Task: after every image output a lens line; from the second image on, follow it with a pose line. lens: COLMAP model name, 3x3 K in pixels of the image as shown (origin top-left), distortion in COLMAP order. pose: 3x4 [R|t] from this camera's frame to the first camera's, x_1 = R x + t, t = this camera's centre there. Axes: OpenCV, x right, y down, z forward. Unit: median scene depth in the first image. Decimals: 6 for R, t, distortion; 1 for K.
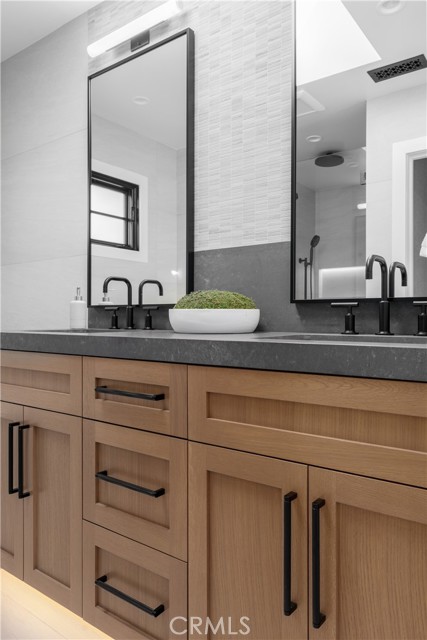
lens RADIAL K [[467.0, 0, 212.6], [0, 467.0, 319.0], [0, 0, 1]] dist [-0.003837, -0.000619]
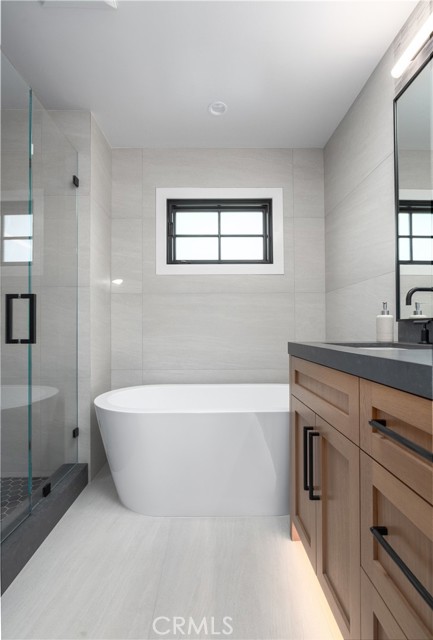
lens RADIAL K [[289.9, 0, 212.3], [0, 289.9, 326.1], [0, 0, 1]] dist [-0.004853, 0.000455]
pose [[0.613424, -0.009351, -0.789698, -0.014458], [0.000635, 0.999935, -0.011348, -0.008220], [0.789753, 0.006460, 0.613390, 0.335117]]
